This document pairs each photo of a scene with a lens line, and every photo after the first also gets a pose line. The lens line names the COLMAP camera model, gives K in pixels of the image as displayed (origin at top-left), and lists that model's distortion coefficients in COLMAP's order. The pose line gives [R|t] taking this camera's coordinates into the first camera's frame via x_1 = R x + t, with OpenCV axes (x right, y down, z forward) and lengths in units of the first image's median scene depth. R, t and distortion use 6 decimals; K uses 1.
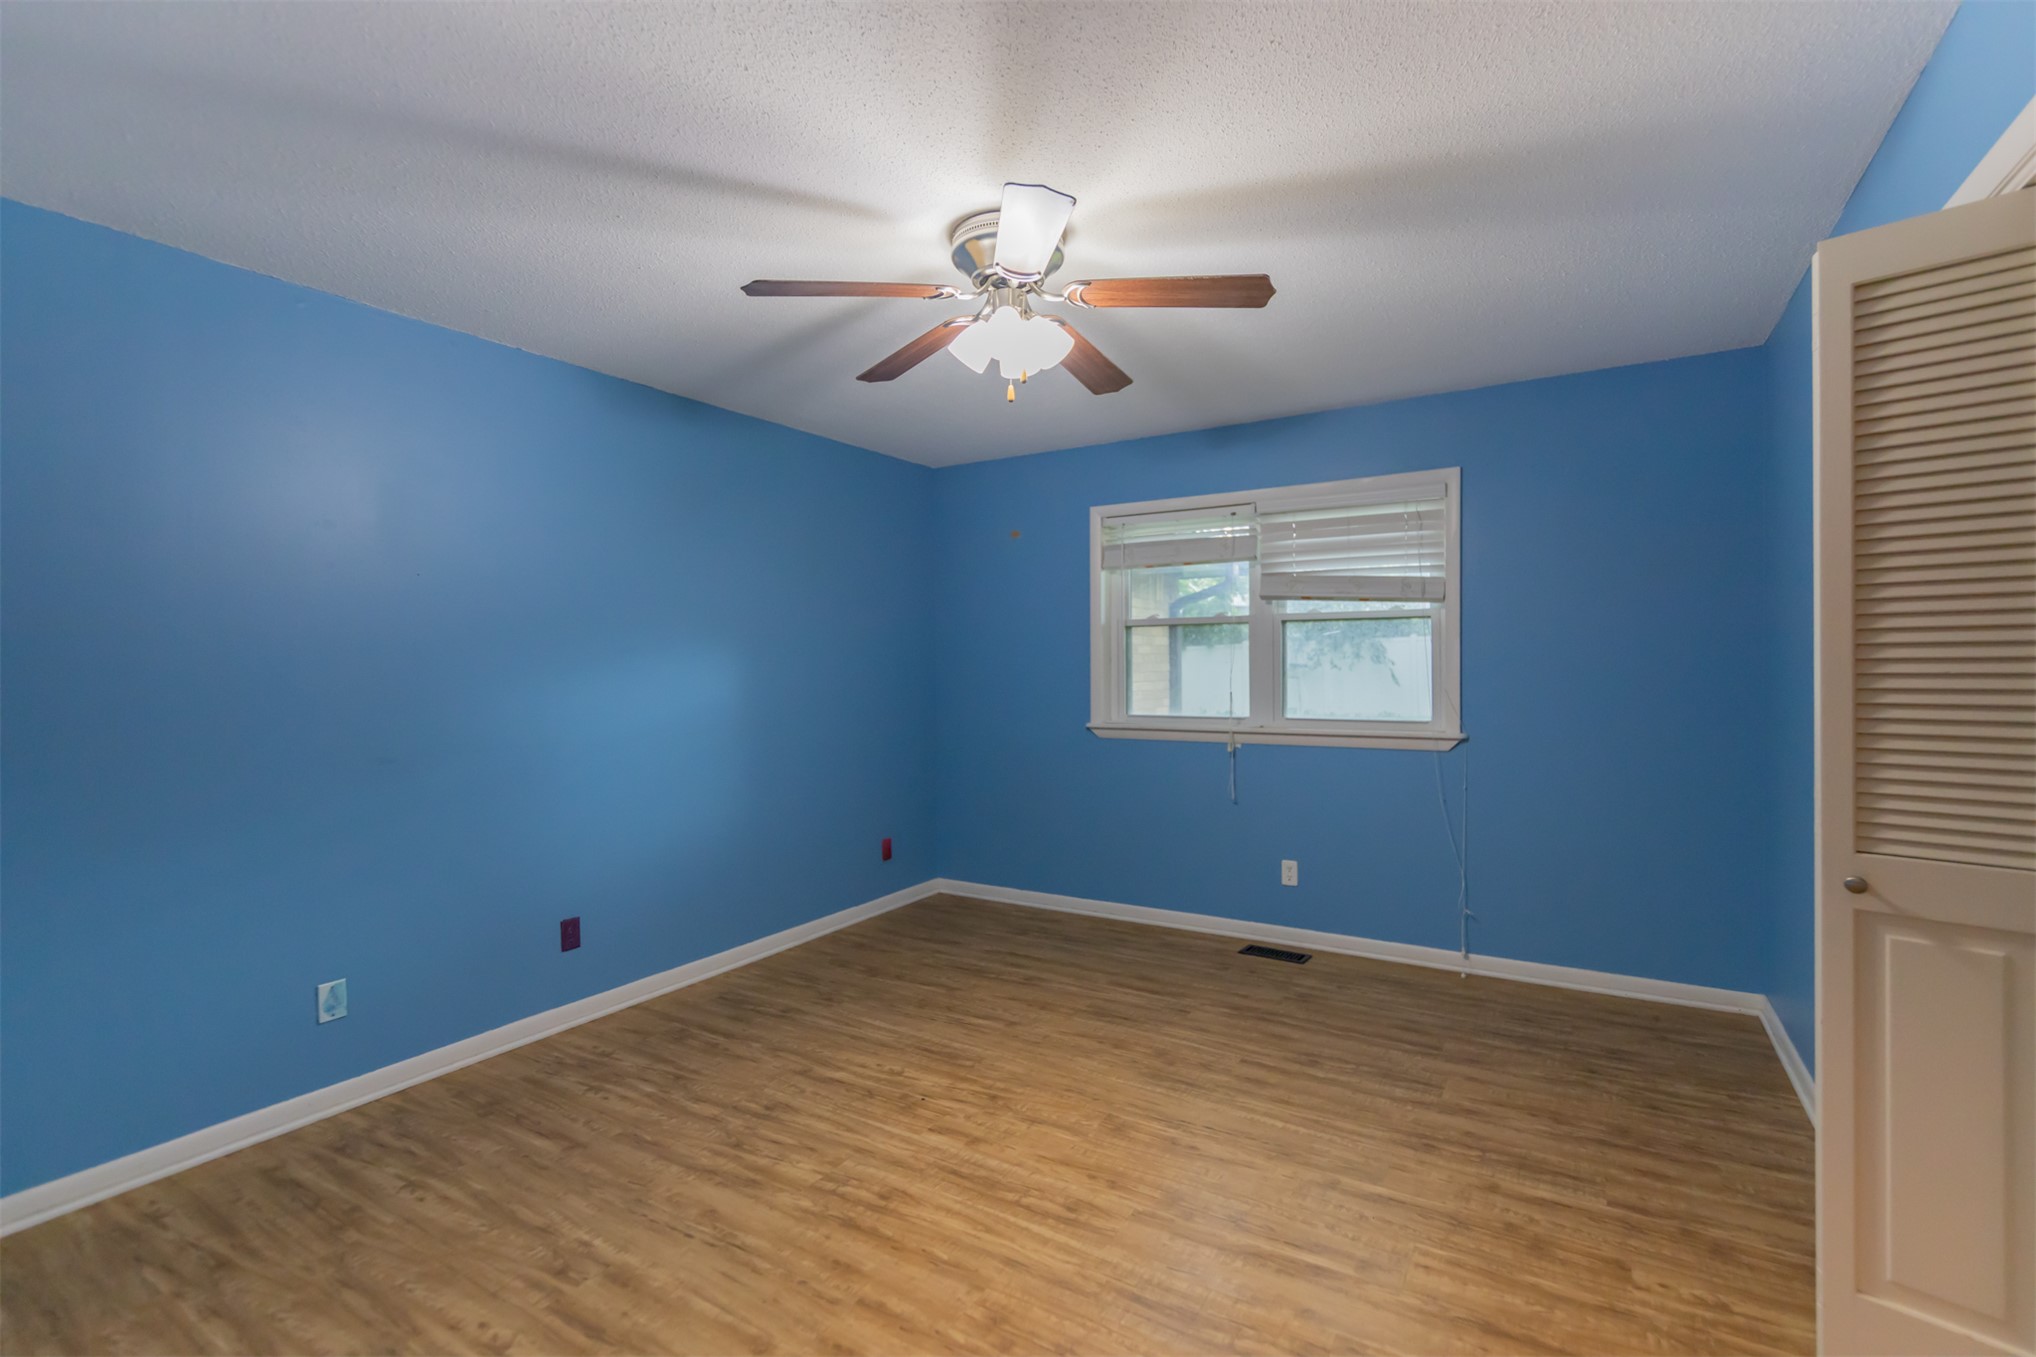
lens RADIAL K [[898.7, 0, 1020.7], [0, 898.7, 665.6], [0, 0, 1]] dist [-0.001001, -0.000689]
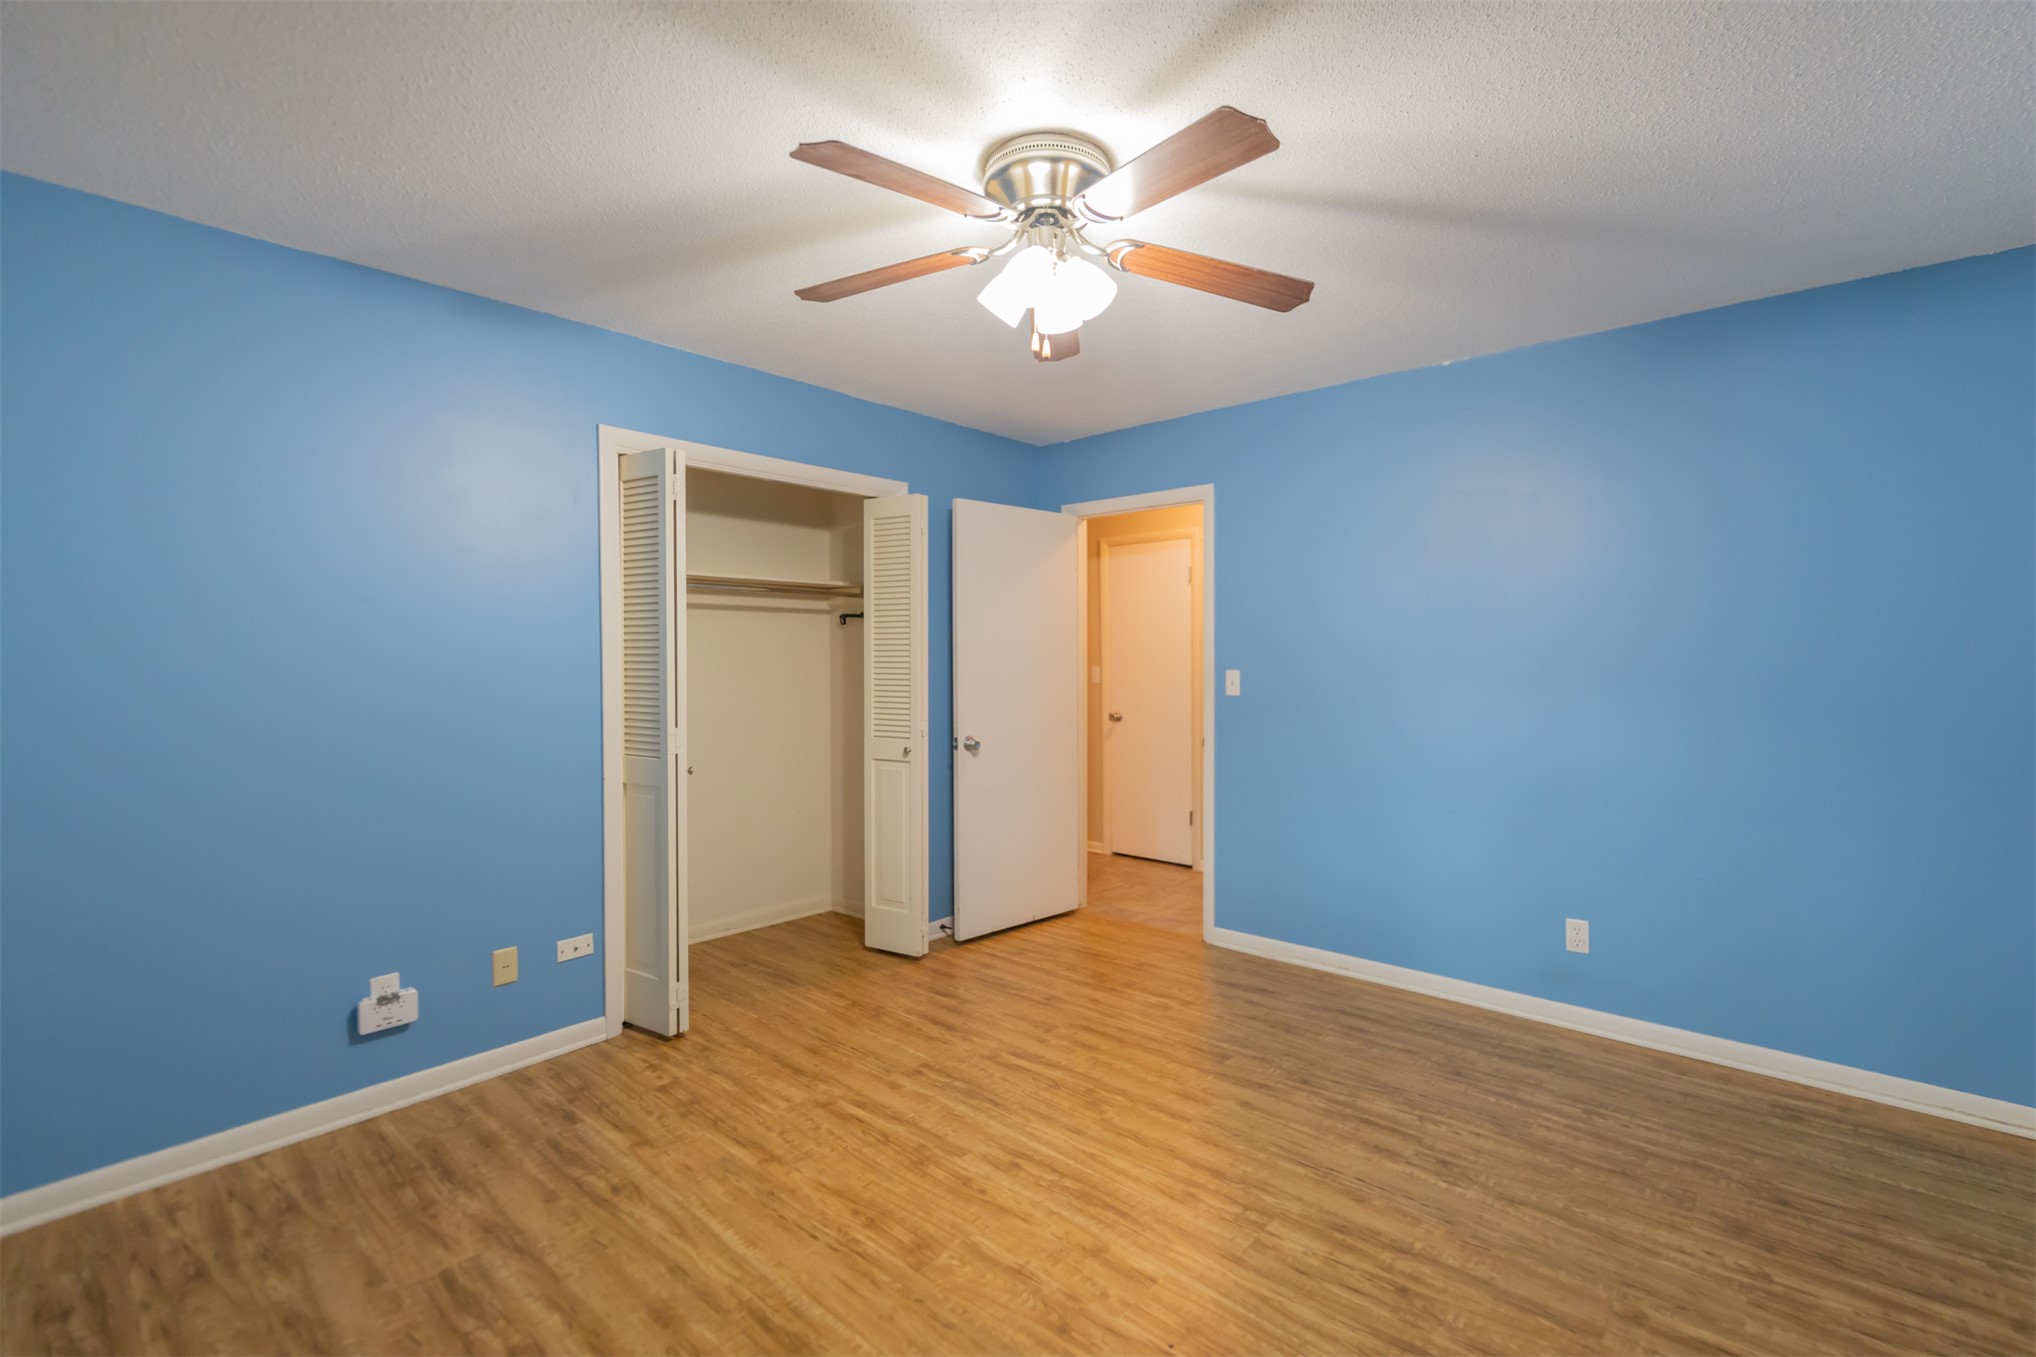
lens RADIAL K [[898.7, 0, 1020.7], [0, 898.7, 665.6], [0, 0, 1]] dist [-0.001001, -0.000689]
pose [[-0.983173, 0.011887, 0.182292, -0.150096], [0.014053, 0.999845, 0.010594, -0.020317], [-0.182138, 0.012978, -0.983187, 1.965707]]
